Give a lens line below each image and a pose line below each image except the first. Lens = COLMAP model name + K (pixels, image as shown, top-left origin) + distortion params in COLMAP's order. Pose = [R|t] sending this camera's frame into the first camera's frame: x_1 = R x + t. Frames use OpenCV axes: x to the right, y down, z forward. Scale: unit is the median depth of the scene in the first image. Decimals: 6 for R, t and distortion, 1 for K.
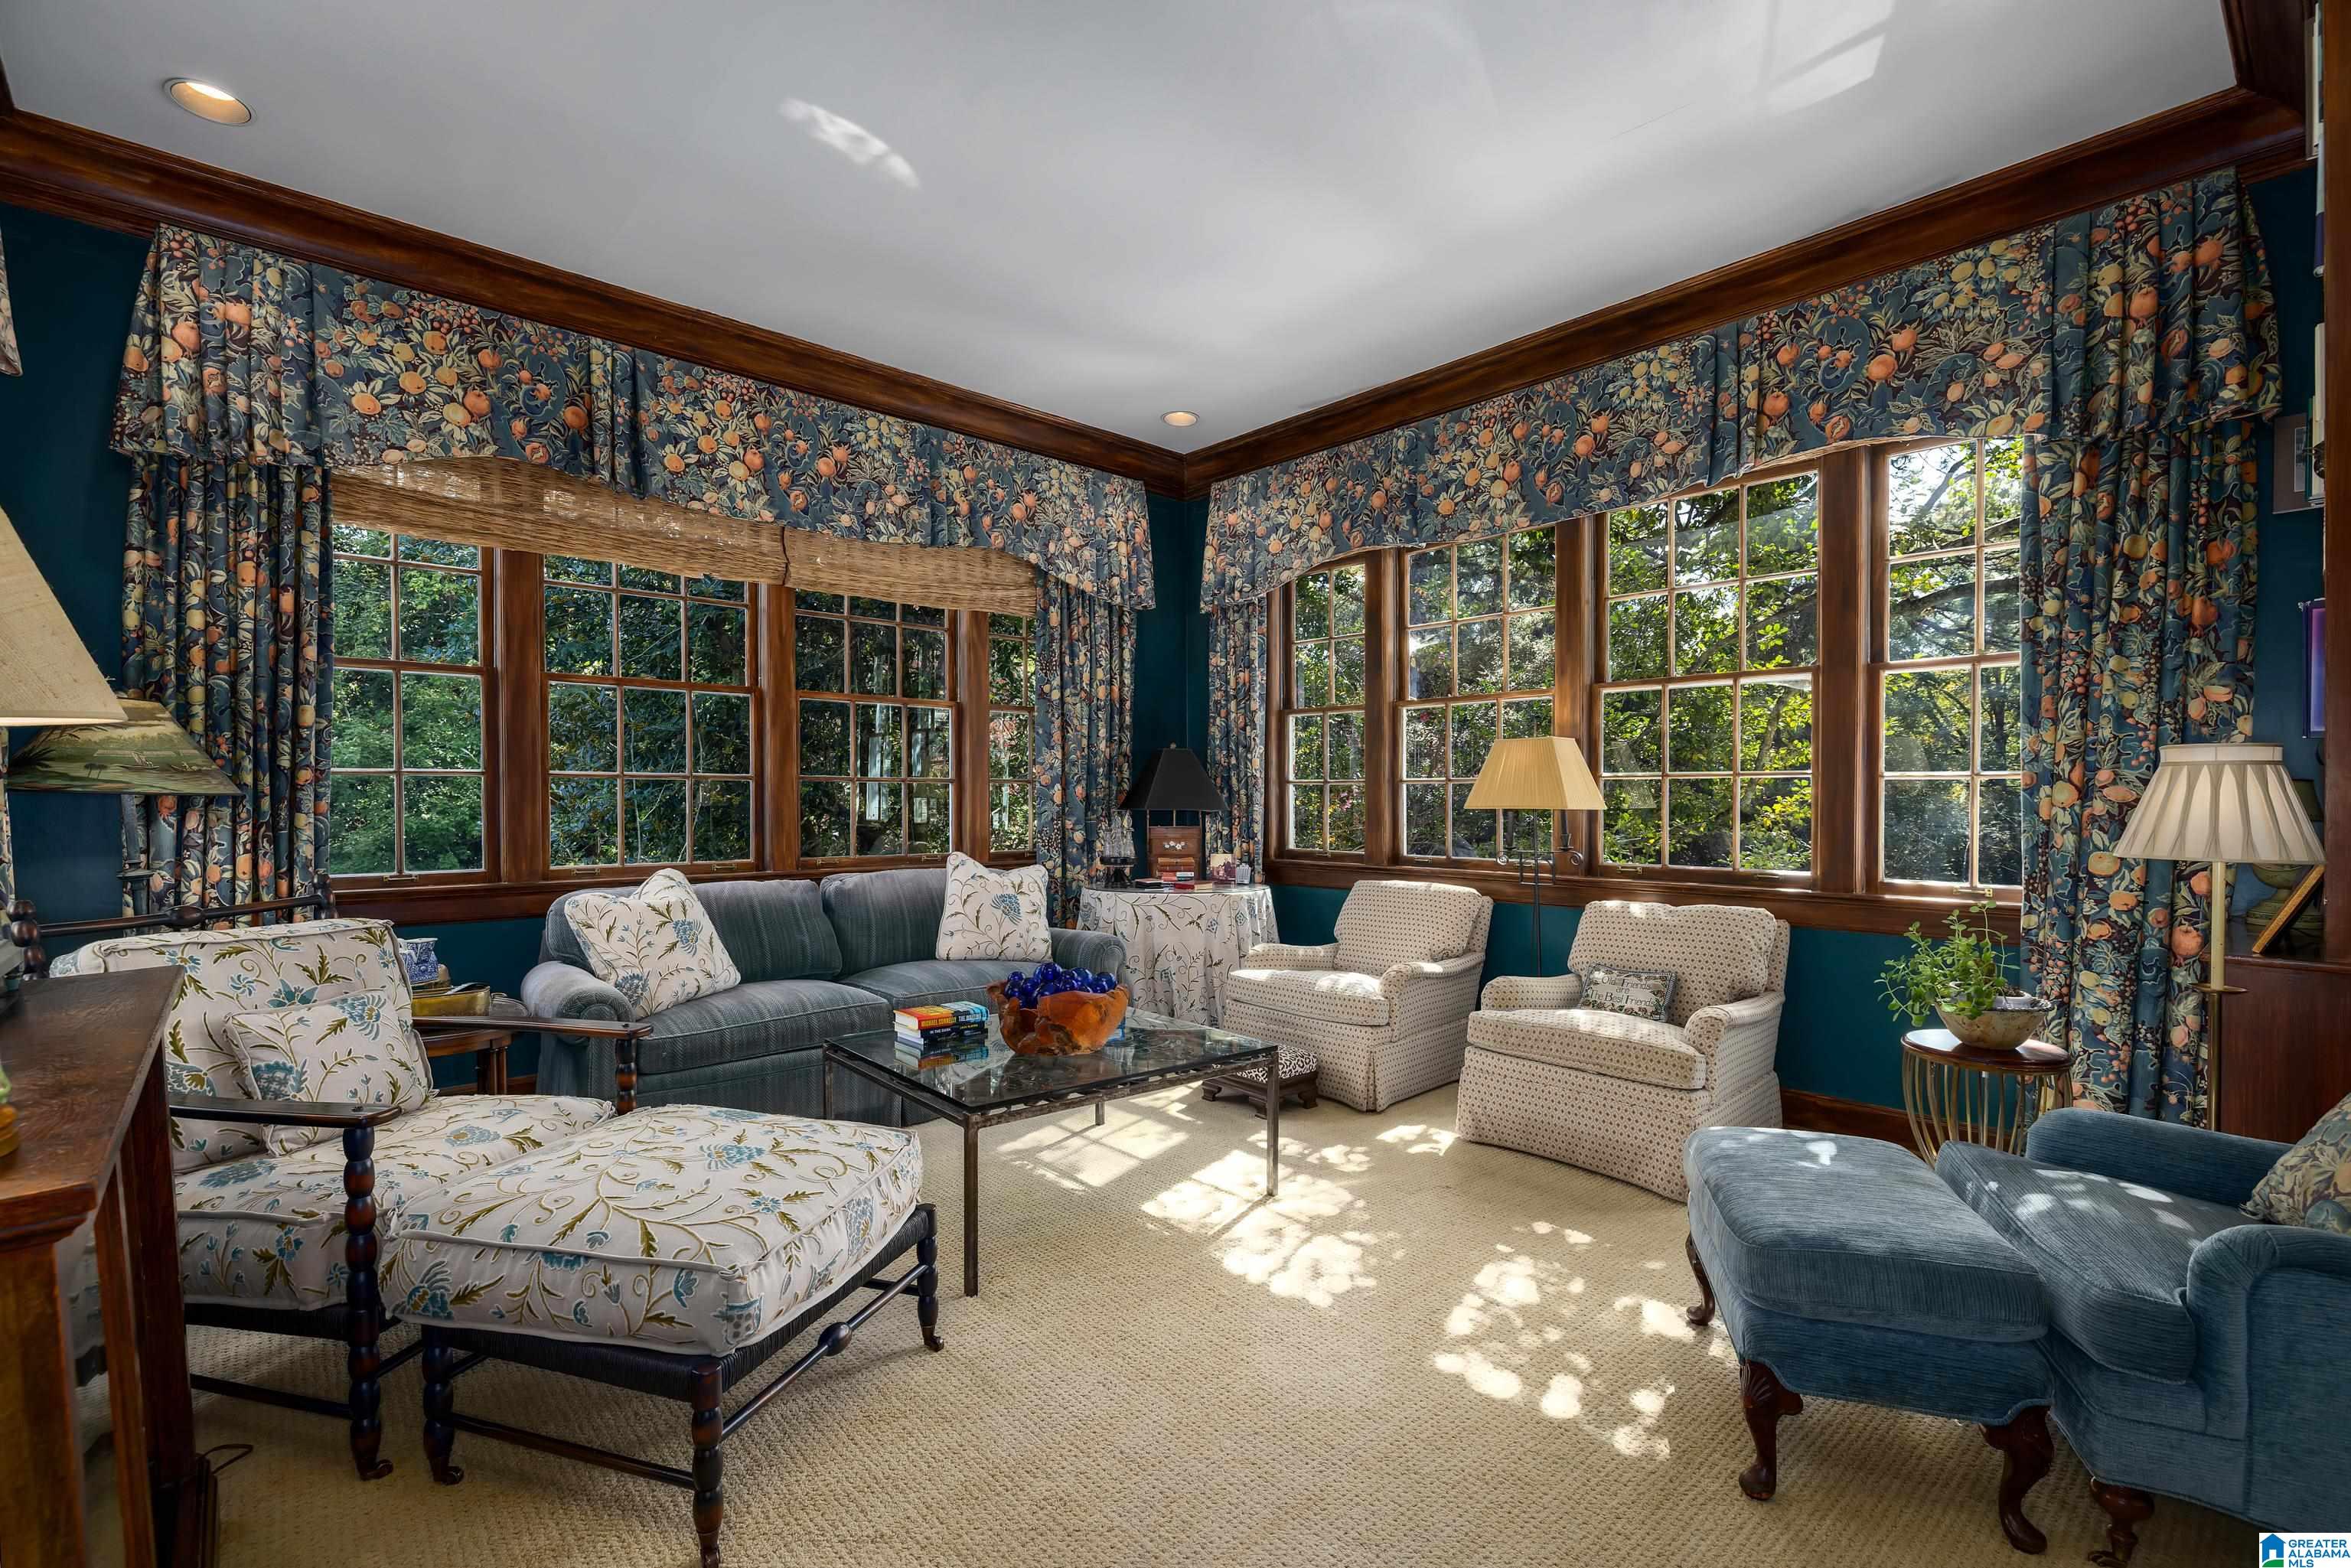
lens RADIAL K [[1080.6, 0, 1169.8], [0, 1080.6, 820.7], [0, 0, 1]] dist [-0.002736, -0.000355]
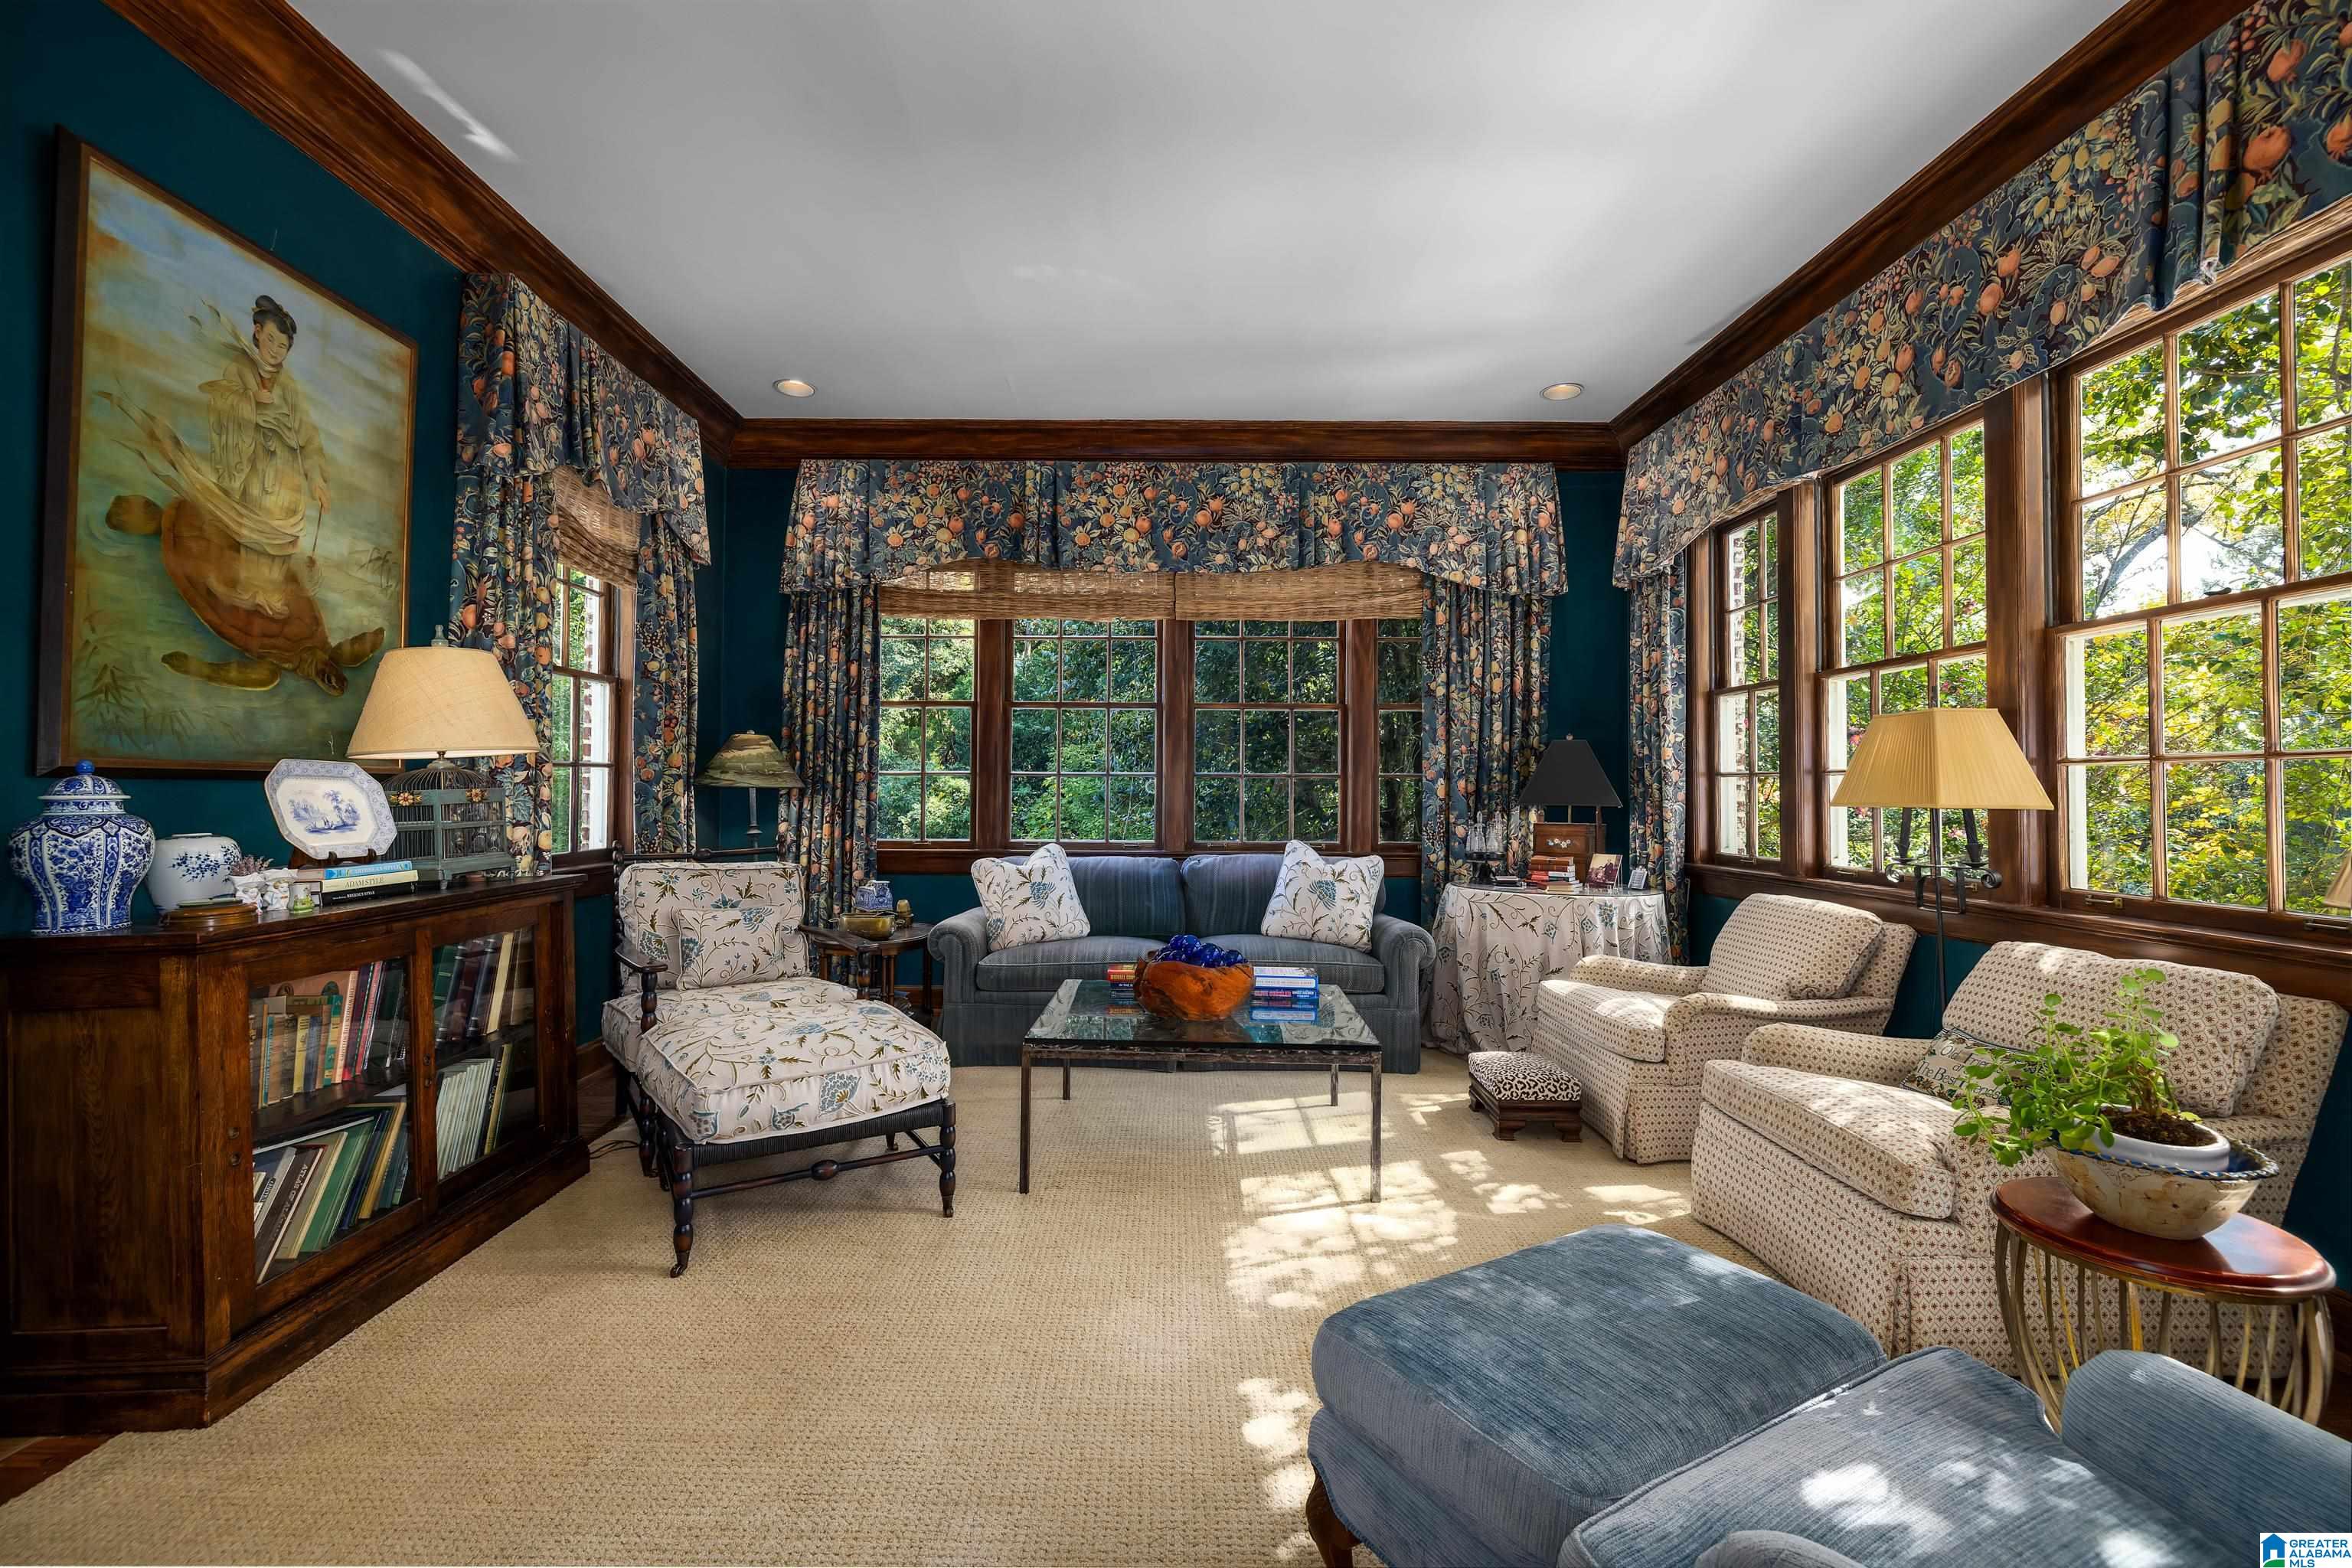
lens RADIAL K [[1007.0, 0, 1143.2], [0, 1007.0, 780.4], [0, 0, 1]] dist [0.000783, -0.000855]
pose [[0.735135, -0.005437, -0.677899, 0.406919], [-0.018235, 0.999447, -0.027790, -0.000854], [0.677675, 0.032791, 0.734630, 0.138310]]
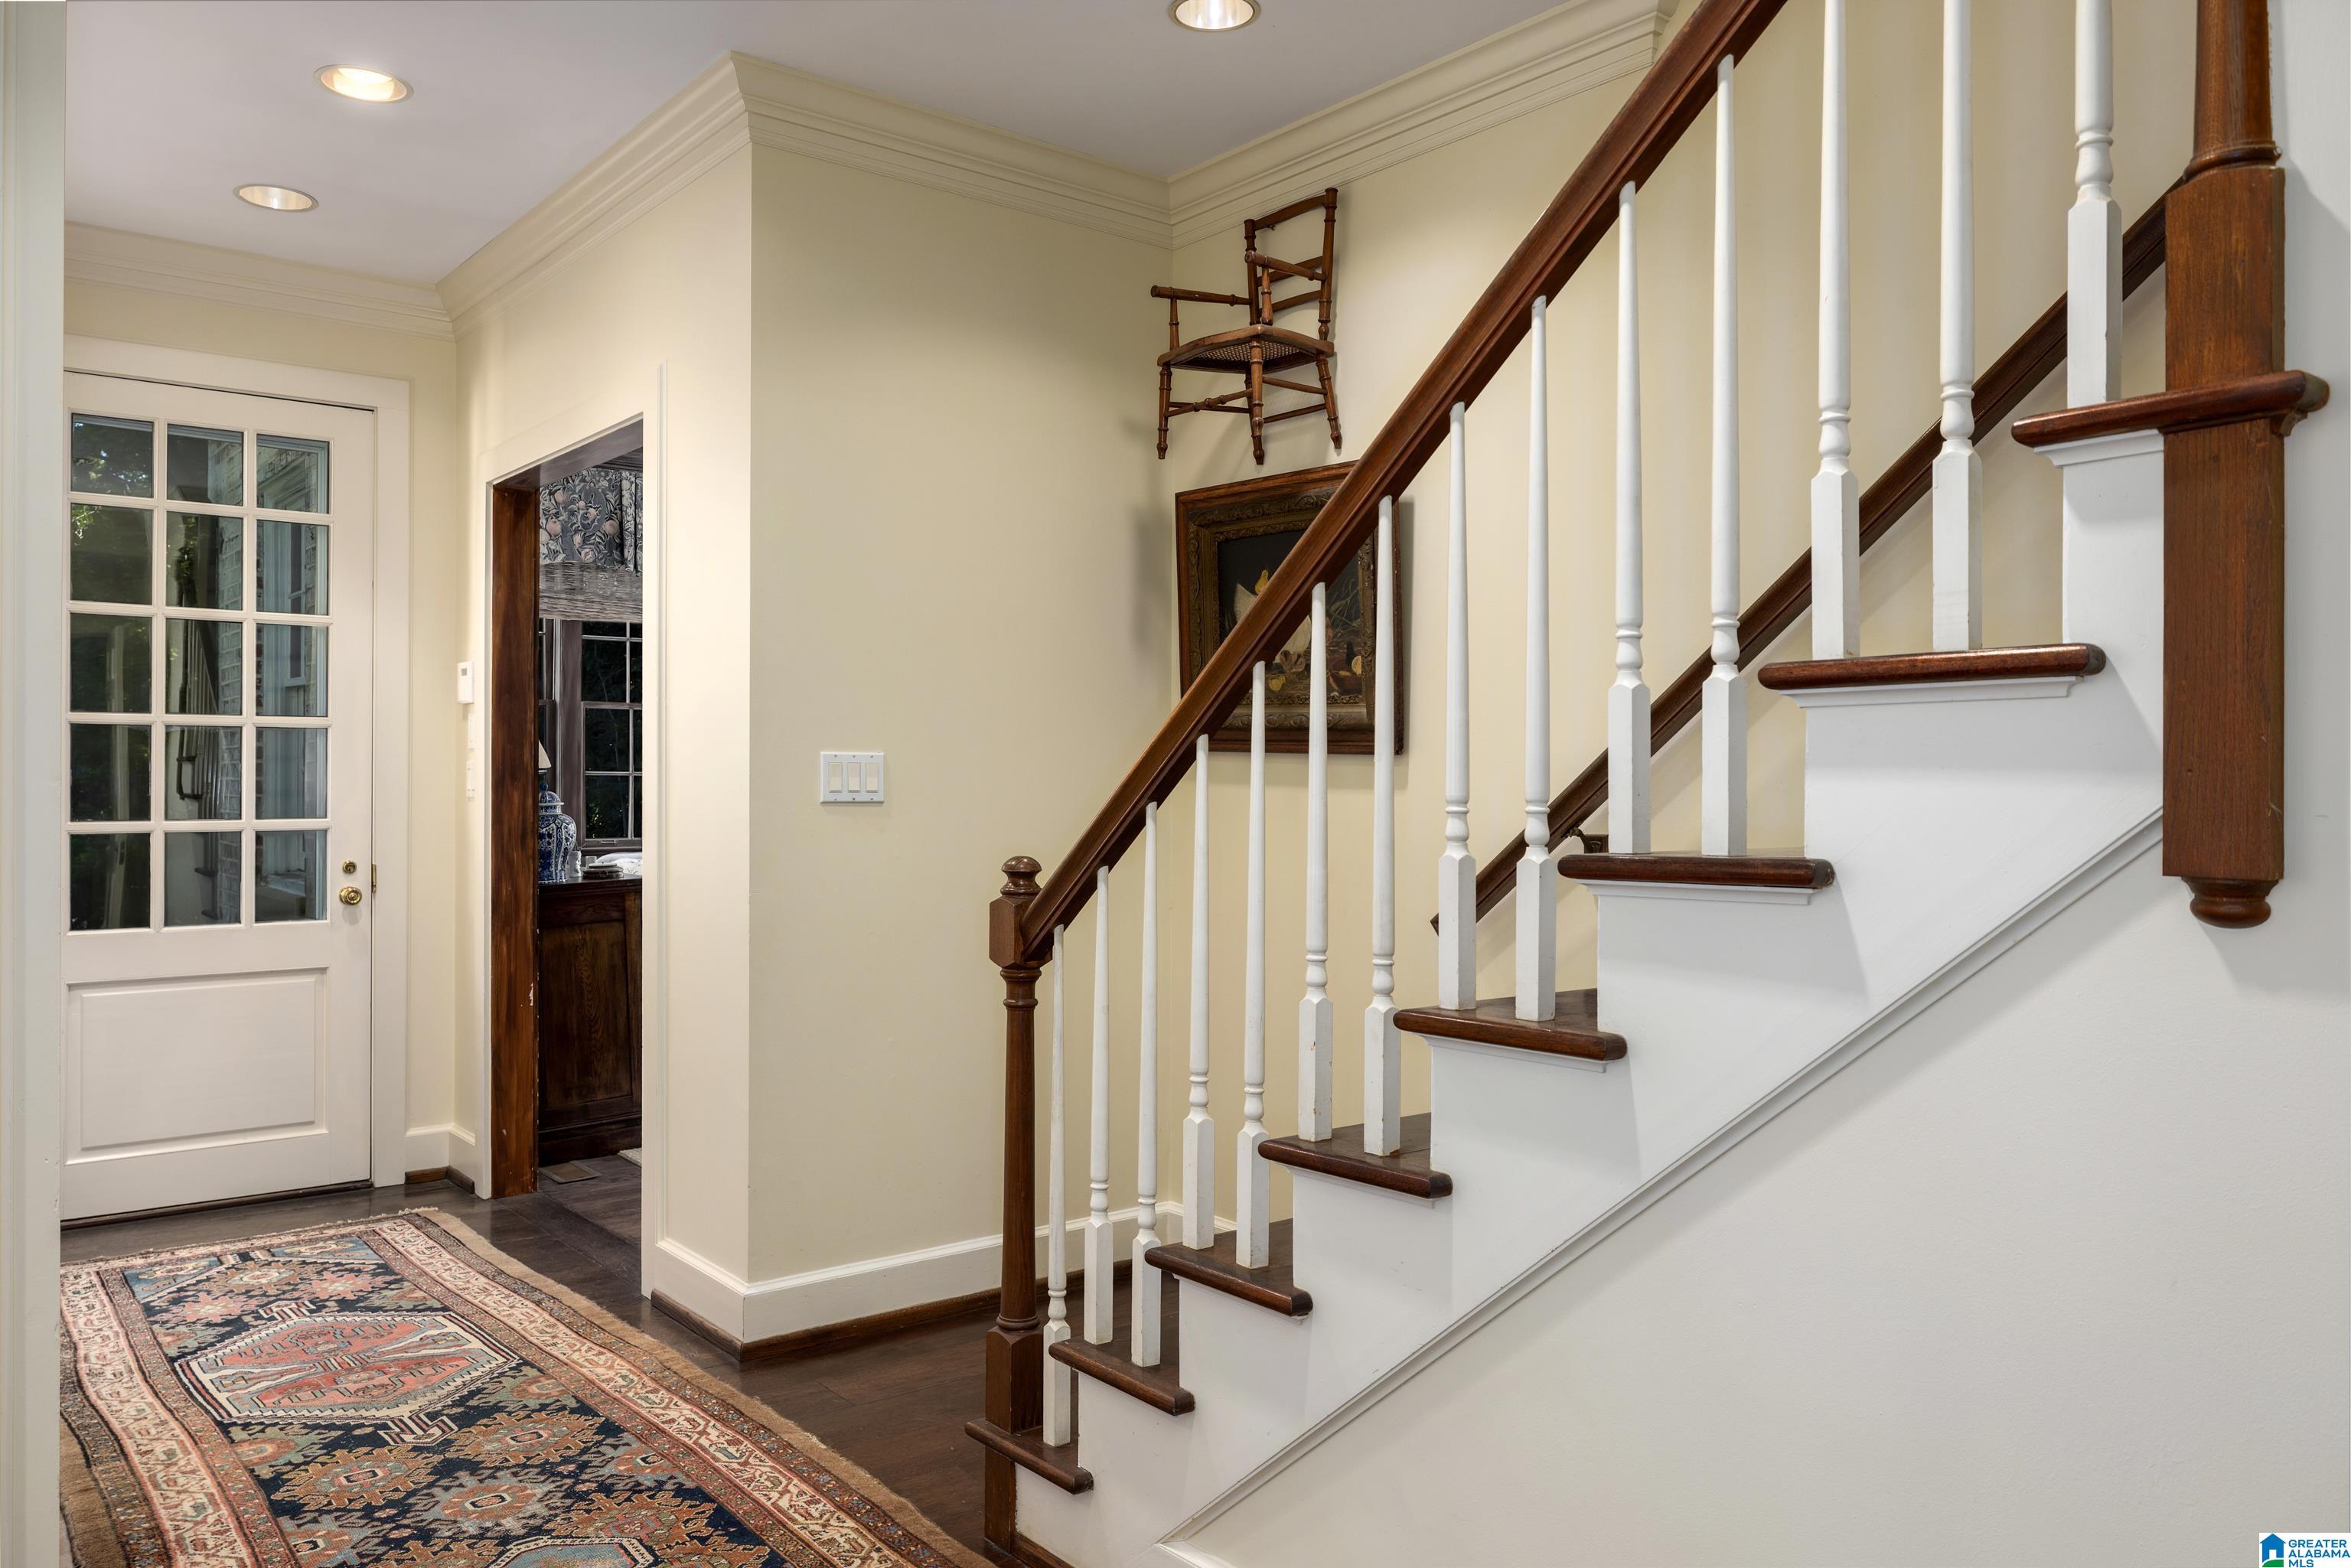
lens RADIAL K [[1707.3, 0, 1175.5], [0, 1707.3, 784.0], [0, 0, 1]] dist [0.000261, 0.000018]
pose [[0.997901, 0.002775, -0.064703, 0.314042], [-0.004049, 0.999800, -0.019572, 0.011118], [0.064636, 0.019793, 0.997713, -1.091170]]
